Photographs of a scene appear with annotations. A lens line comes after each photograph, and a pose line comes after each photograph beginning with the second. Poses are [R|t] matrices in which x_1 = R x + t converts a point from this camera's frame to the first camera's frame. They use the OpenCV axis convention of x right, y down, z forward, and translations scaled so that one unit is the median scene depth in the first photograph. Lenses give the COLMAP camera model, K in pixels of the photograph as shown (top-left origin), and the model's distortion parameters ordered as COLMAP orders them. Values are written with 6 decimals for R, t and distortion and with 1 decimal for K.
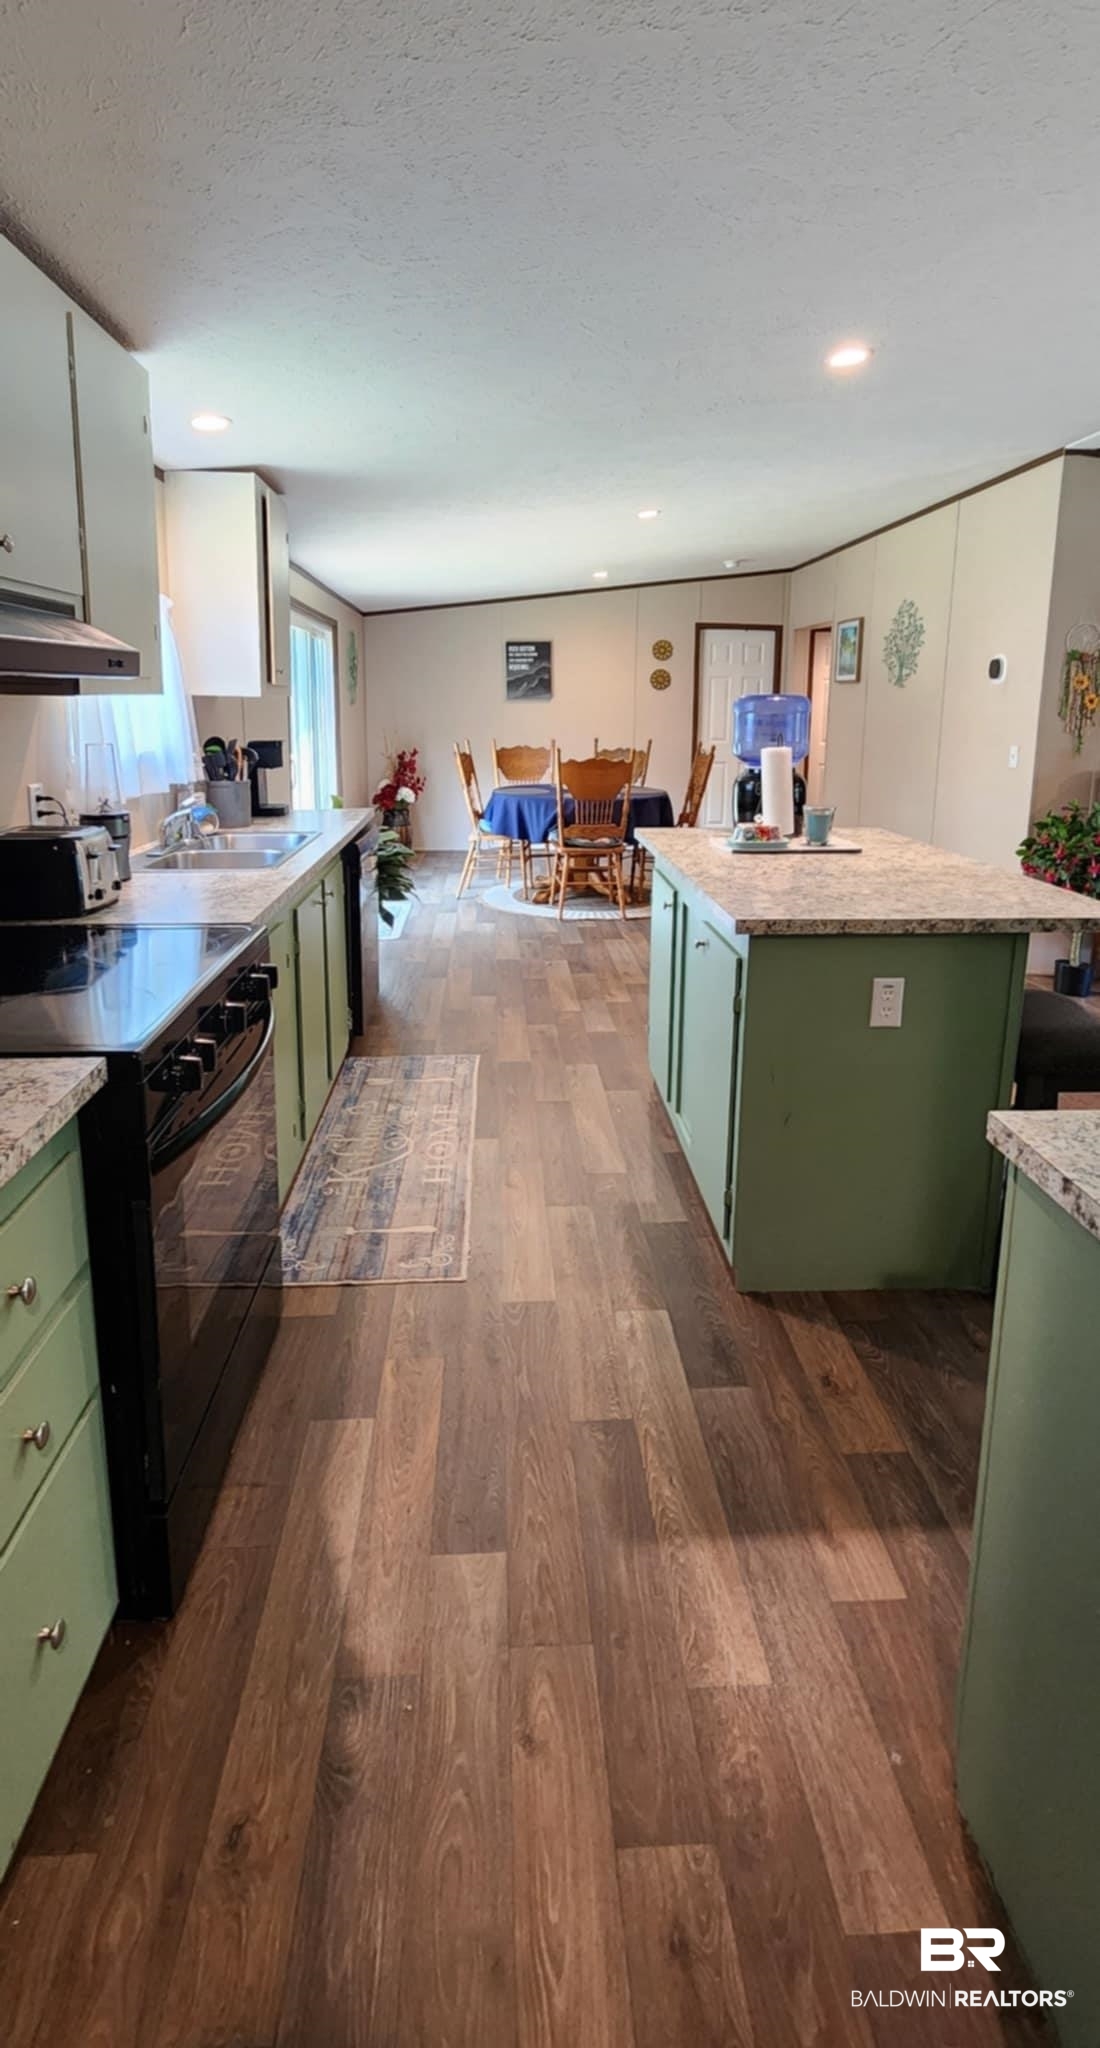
lens RADIAL K [[962.0, 0, 549.5], [0, 962.0, 862.2], [0, 0, 1]] dist [-0.000419, 0.000290]
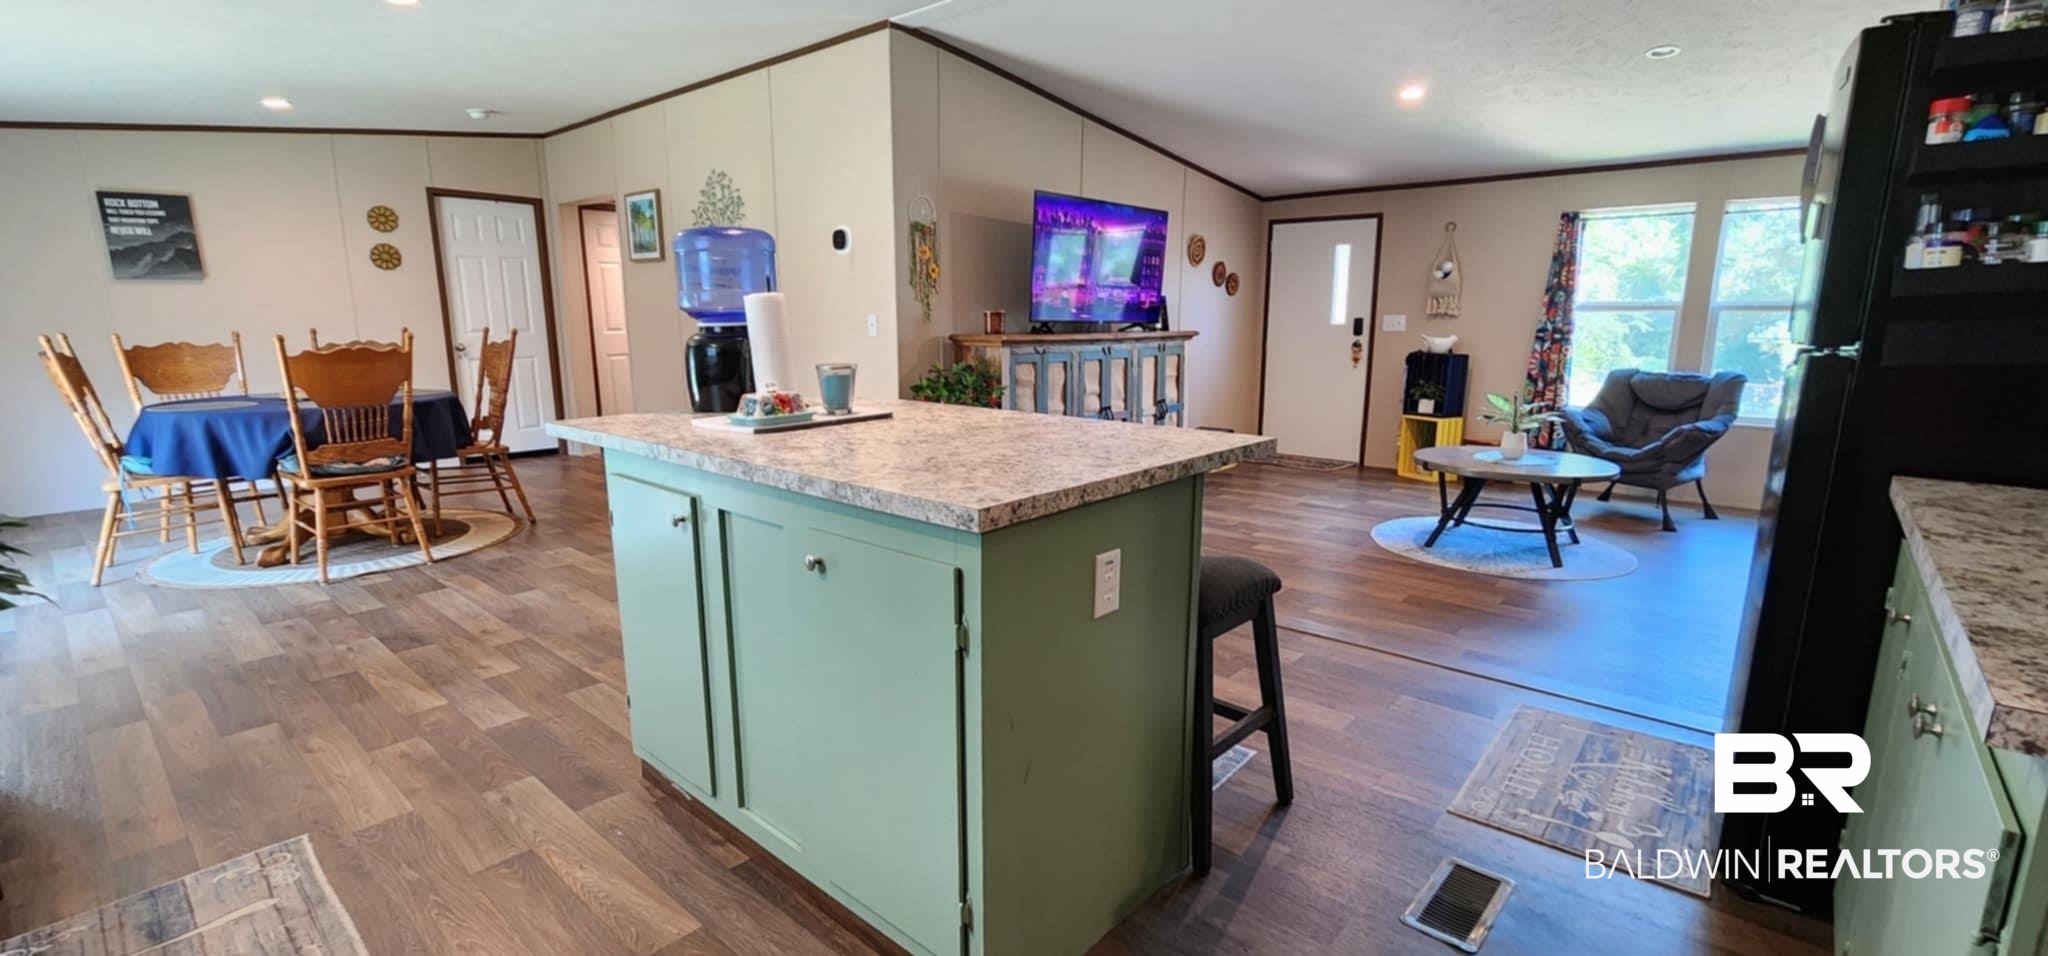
lens RADIAL K [[877.4, 0, 1024.0], [0, 877.4, 478.0], [0, 0, 1]] dist [-0.002402, -0.000084]
pose [[0.701789, -0.142335, 0.698021, -0.065869], [0.123902, 0.989290, 0.077158, -0.001082], [-0.701527, 0.032338, 0.711909, 0.186991]]
